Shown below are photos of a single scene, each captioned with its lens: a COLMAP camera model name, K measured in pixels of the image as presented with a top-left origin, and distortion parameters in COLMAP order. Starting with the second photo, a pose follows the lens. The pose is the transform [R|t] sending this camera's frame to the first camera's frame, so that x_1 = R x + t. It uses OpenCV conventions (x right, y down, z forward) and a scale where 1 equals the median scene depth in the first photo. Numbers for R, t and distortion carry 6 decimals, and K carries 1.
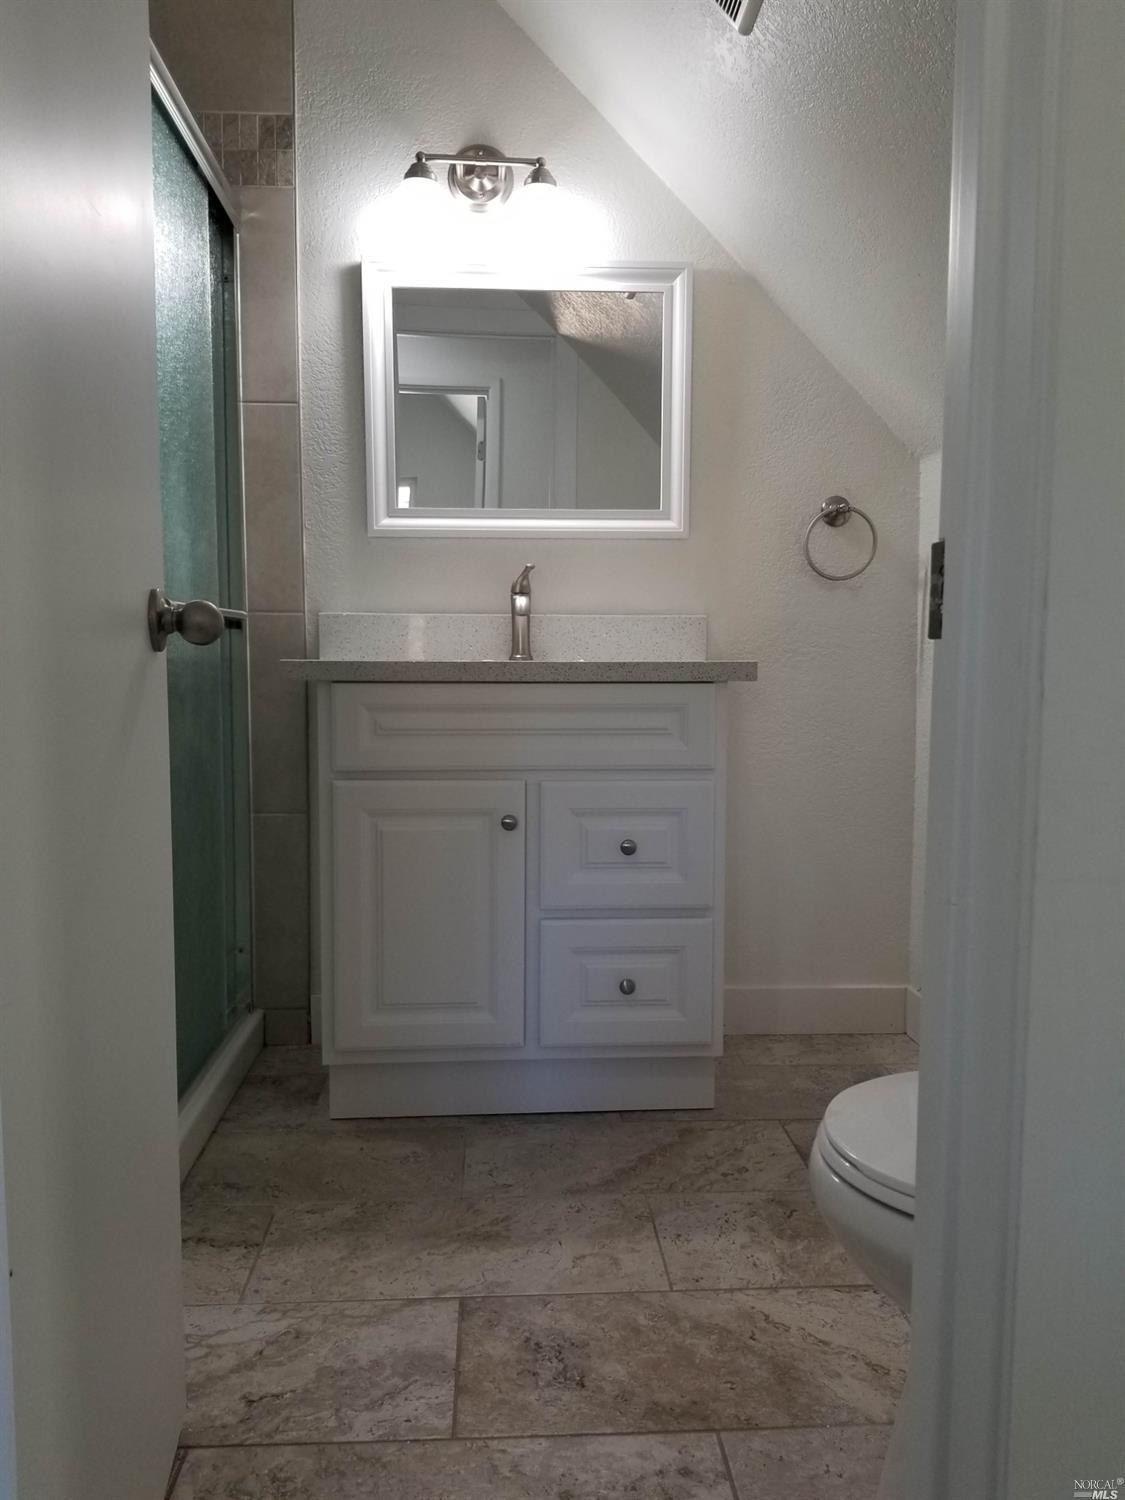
lens RADIAL K [[1167.7, 0, 562.5], [0, 1167.7, 750.0], [0, 0, 1]] dist [0.080949, -0.143244]
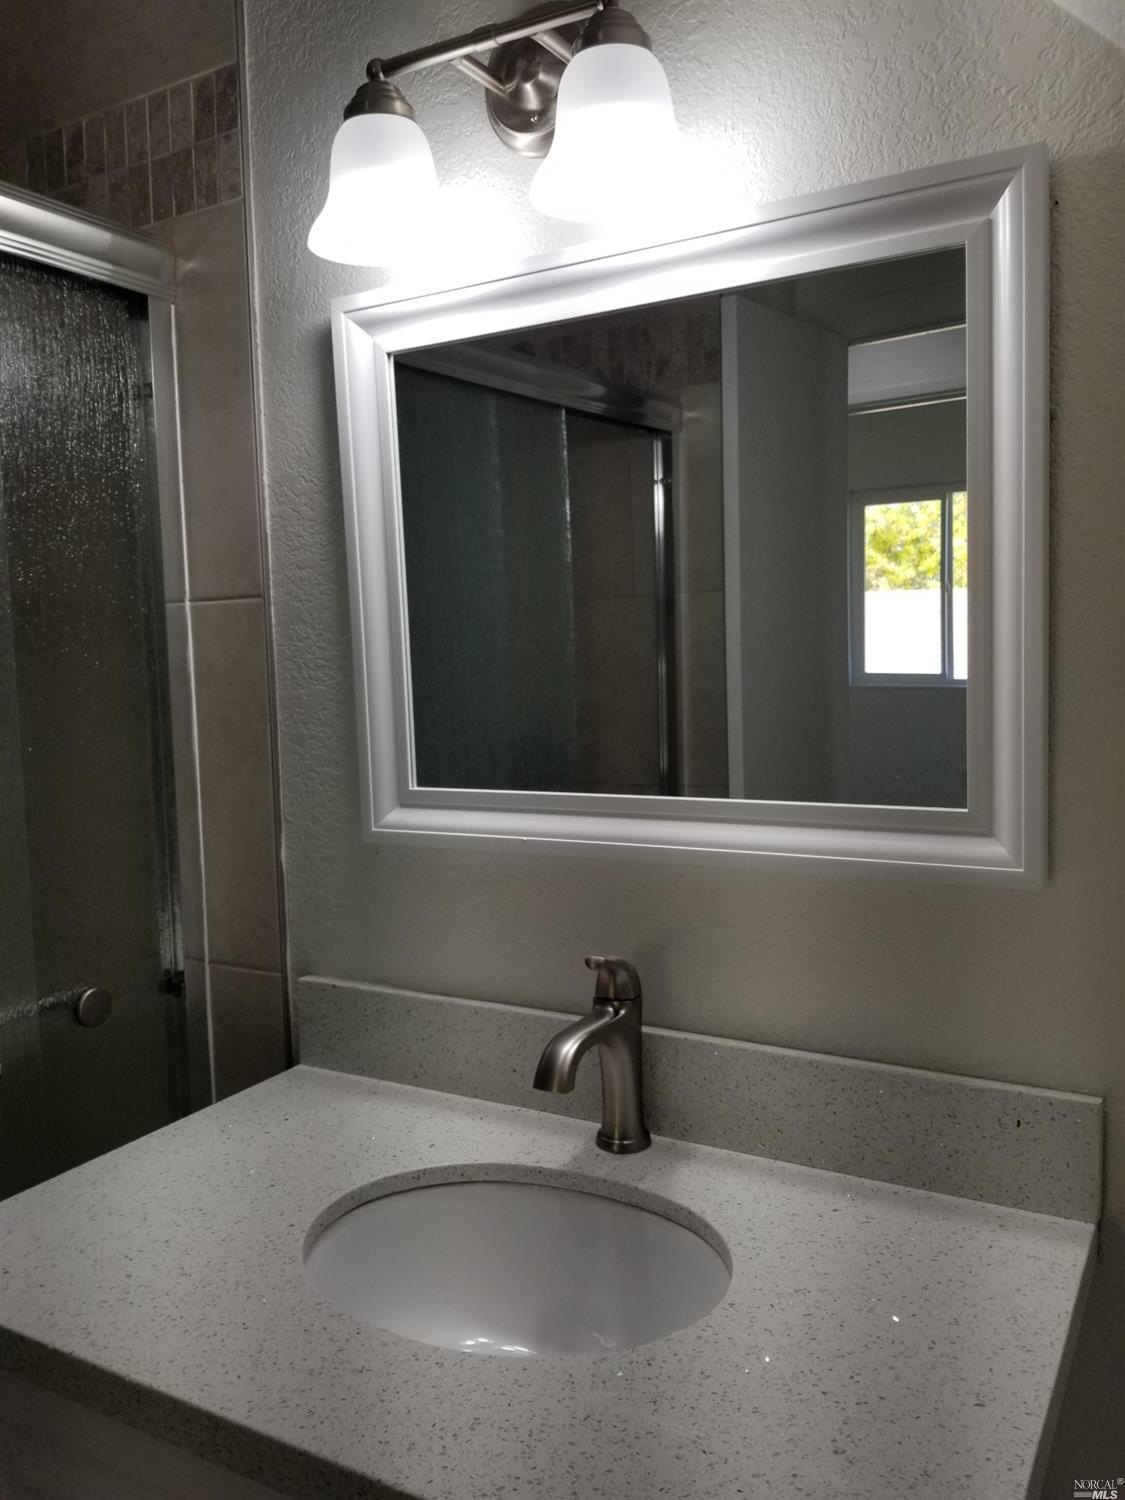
lens RADIAL K [[1167.7, 0, 562.5], [0, 1167.7, 750.0], [0, 0, 1]] dist [0.080949, -0.143244]
pose [[0.835151, 0.023493, -0.549519, 0.192322], [-0.014461, 0.999680, 0.020761, -0.240825], [0.549831, -0.009392, 0.835223, 0.632646]]
